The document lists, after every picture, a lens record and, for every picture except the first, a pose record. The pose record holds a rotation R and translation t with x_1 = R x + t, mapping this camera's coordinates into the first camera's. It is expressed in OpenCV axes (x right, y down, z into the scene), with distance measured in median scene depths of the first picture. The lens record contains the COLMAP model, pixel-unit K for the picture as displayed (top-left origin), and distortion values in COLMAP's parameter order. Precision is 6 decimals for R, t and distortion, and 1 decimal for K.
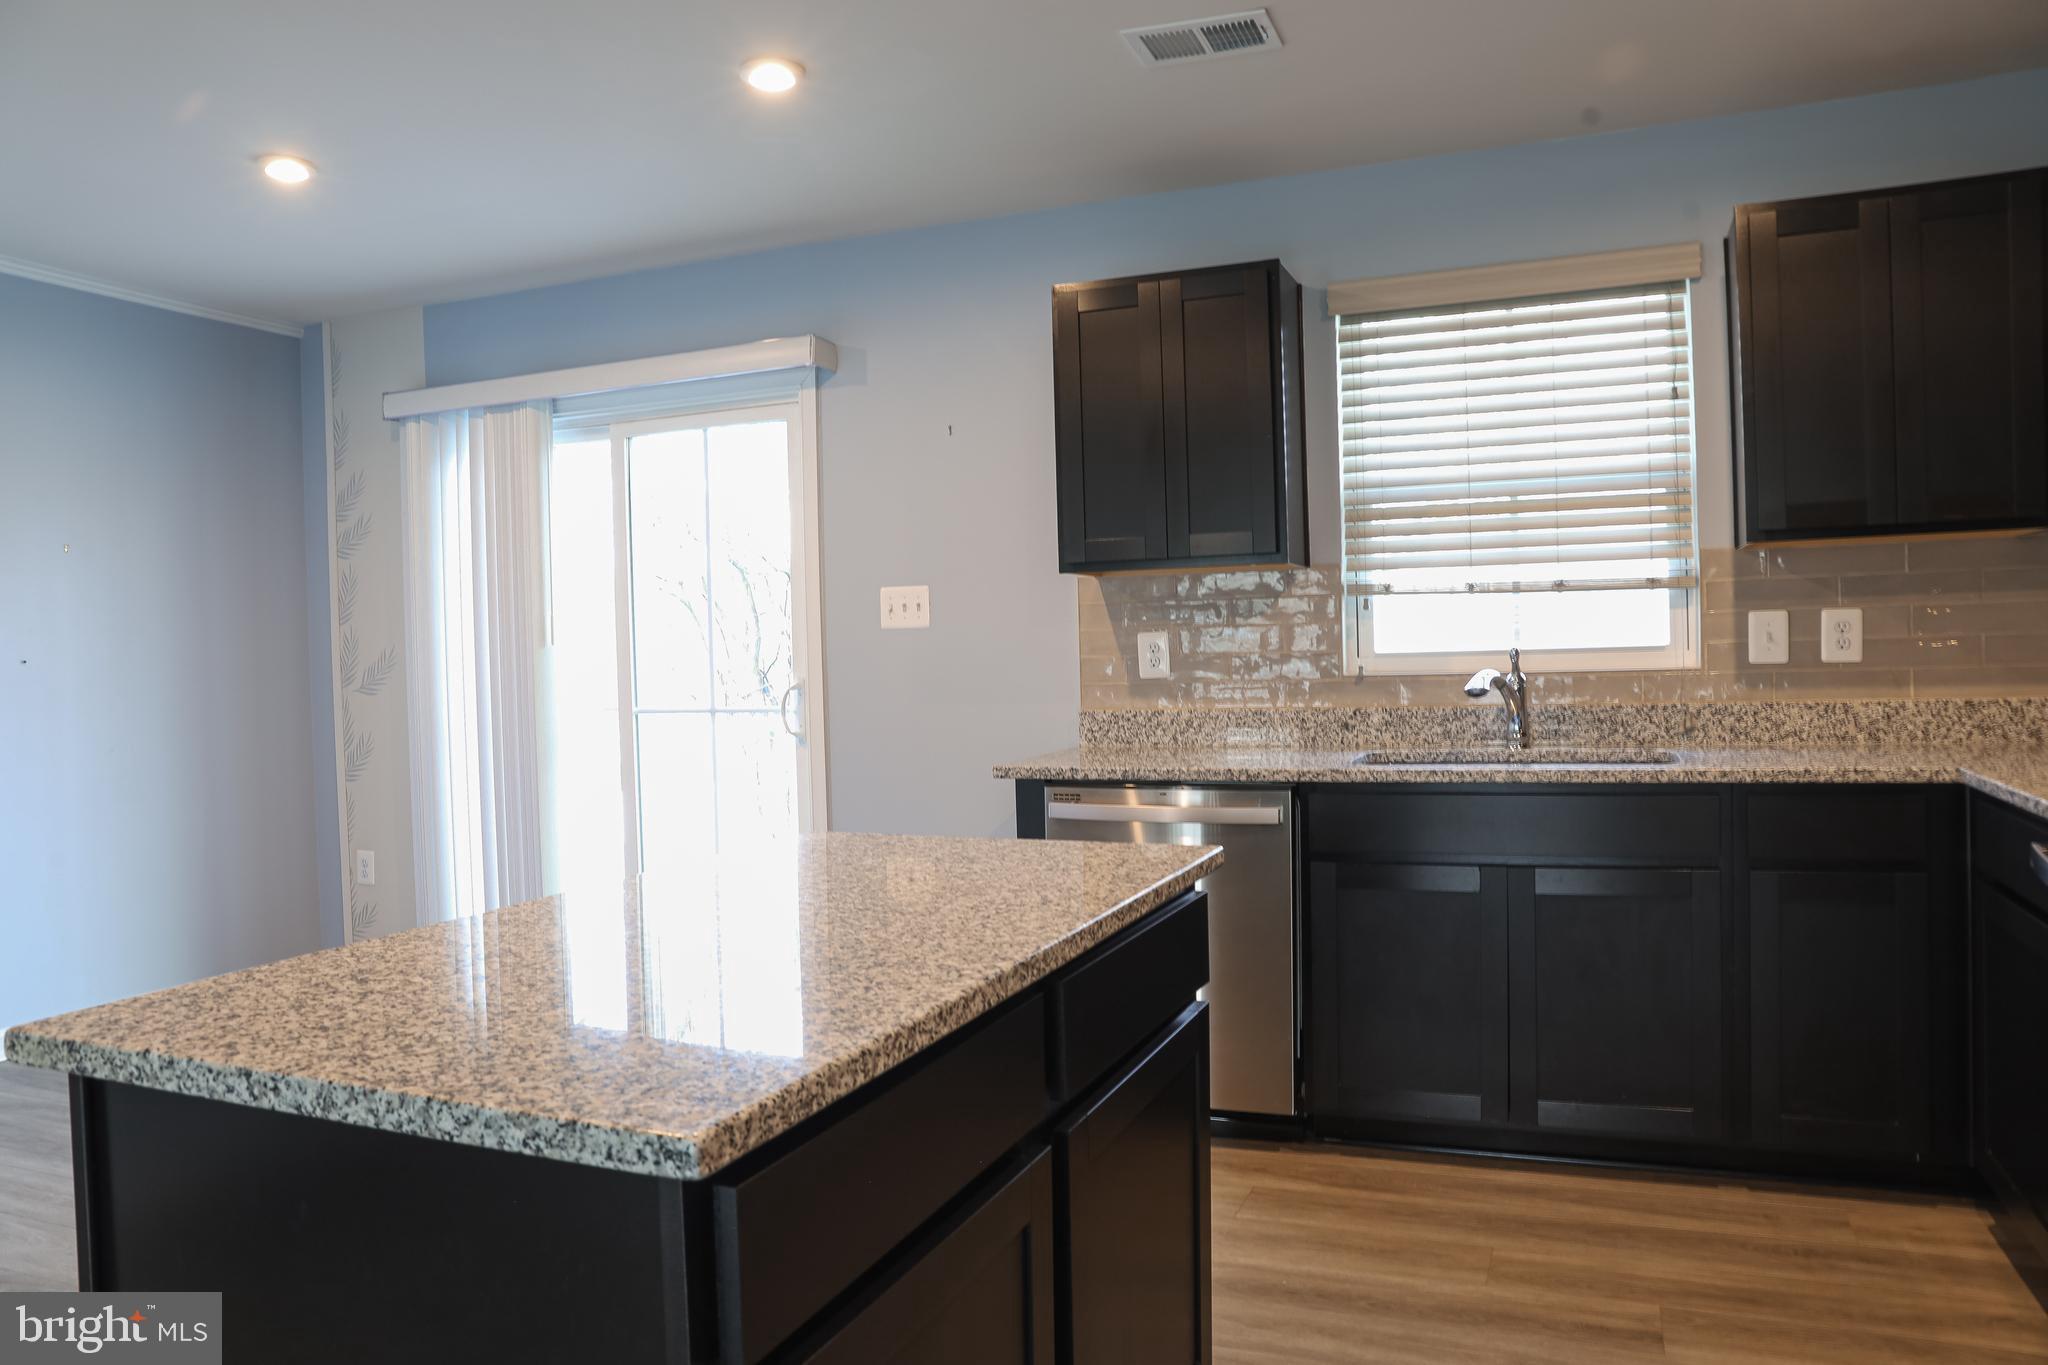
lens RADIAL K [[1414.8, 0, 1016.4], [0, 1414.8, 683.7], [0, 0, 1]] dist [-0.122694, 0.094215]
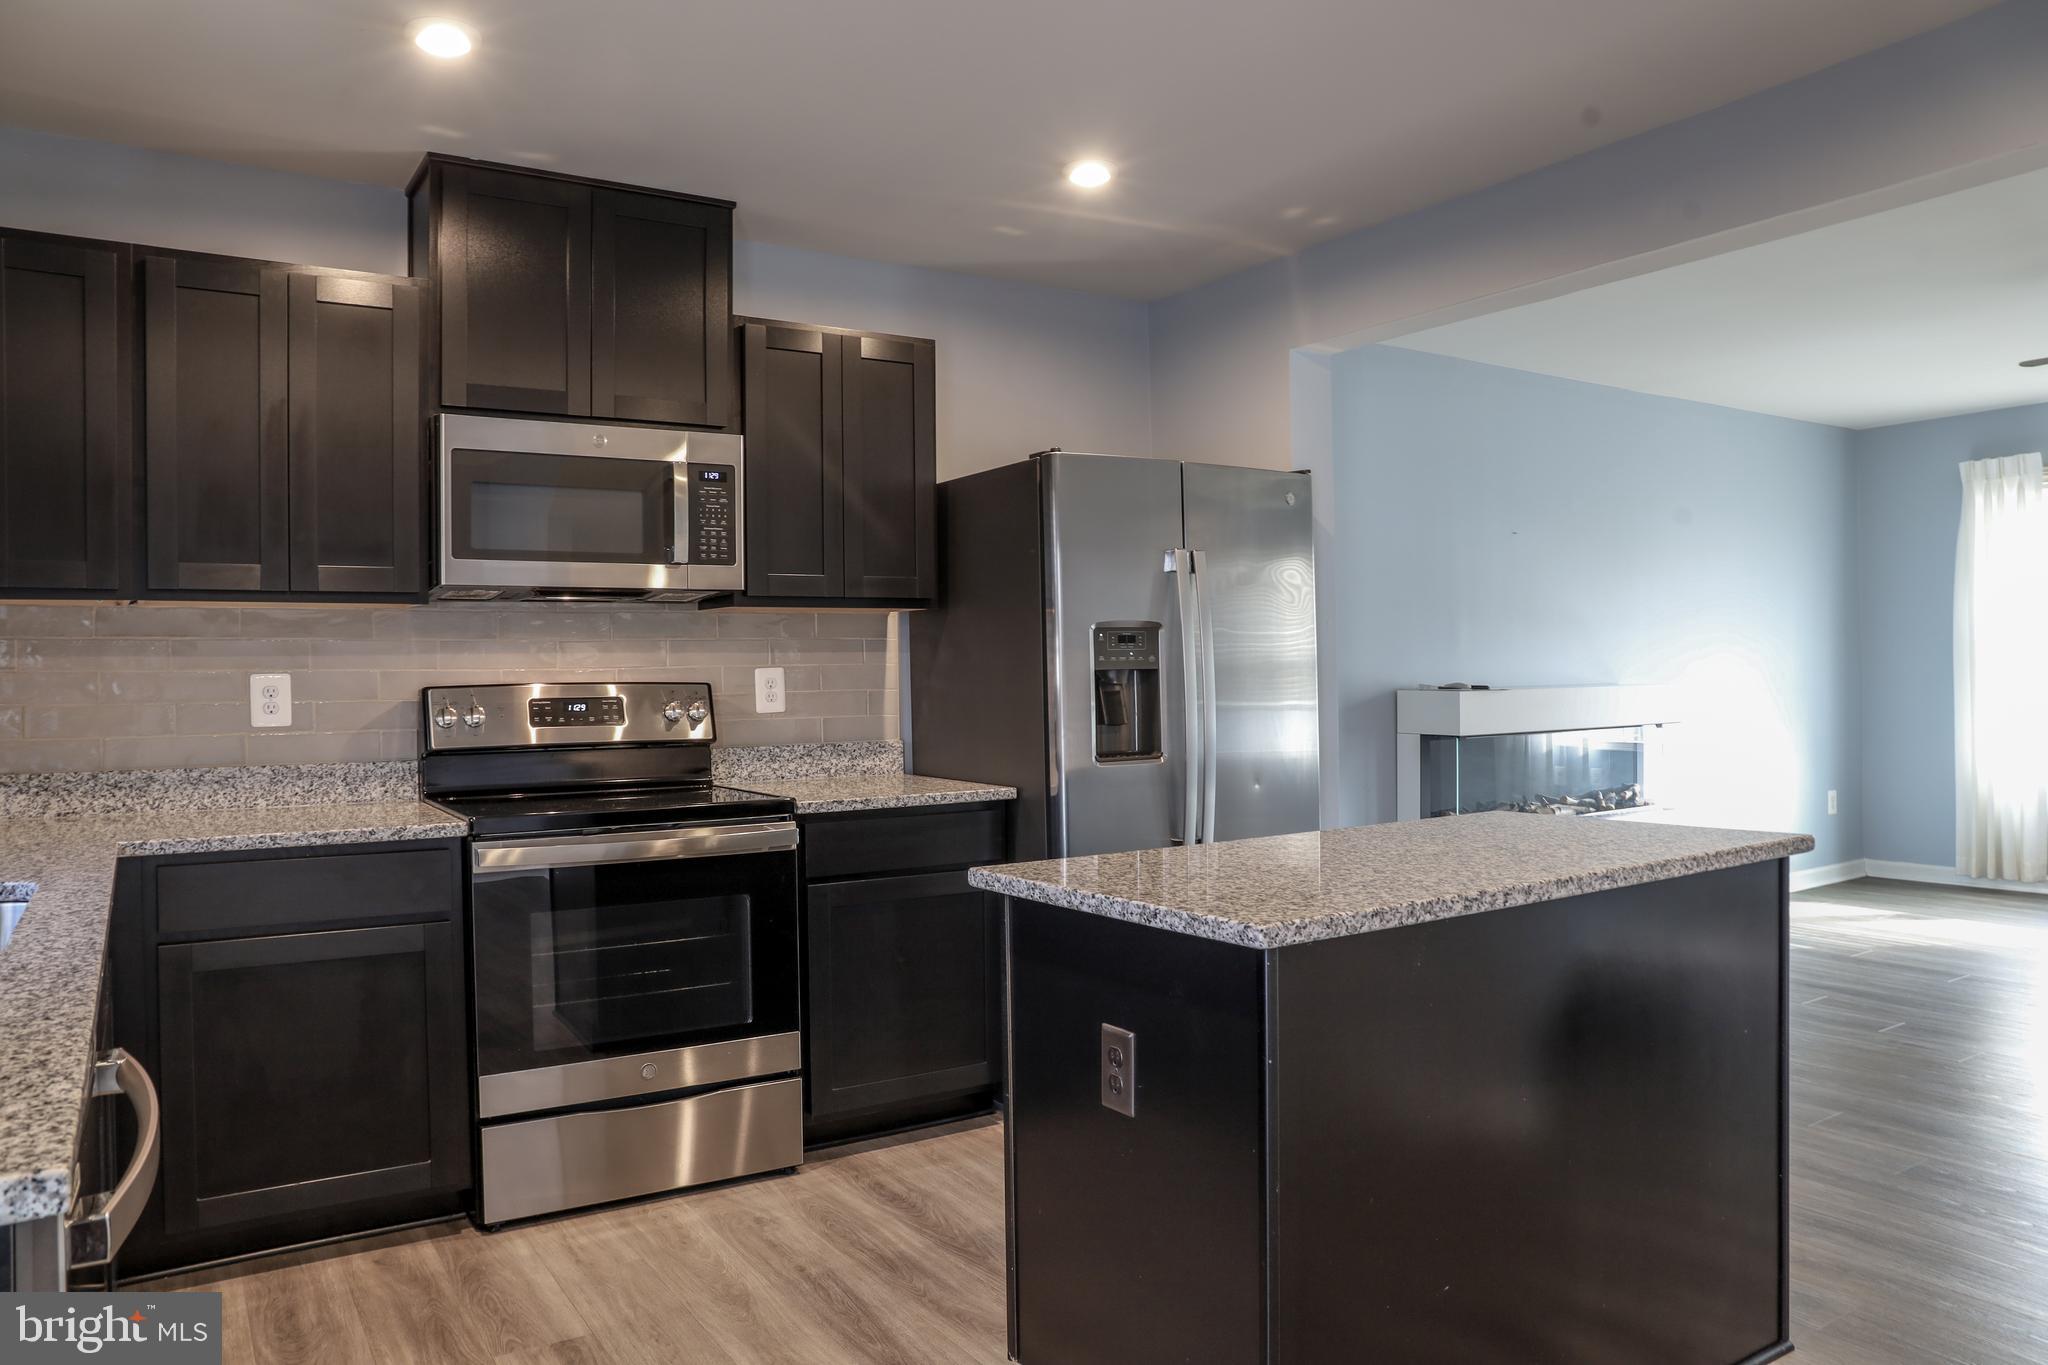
lens RADIAL K [[1414.8, 0, 1016.4], [0, 1414.8, 683.7], [0, 0, 1]] dist [-0.122694, 0.094215]
pose [[-0.815484, 0.033927, 0.577785, -0.324367], [0.048465, 0.998777, 0.009757, -0.024567], [-0.576748, 0.035959, -0.816131, 1.150370]]
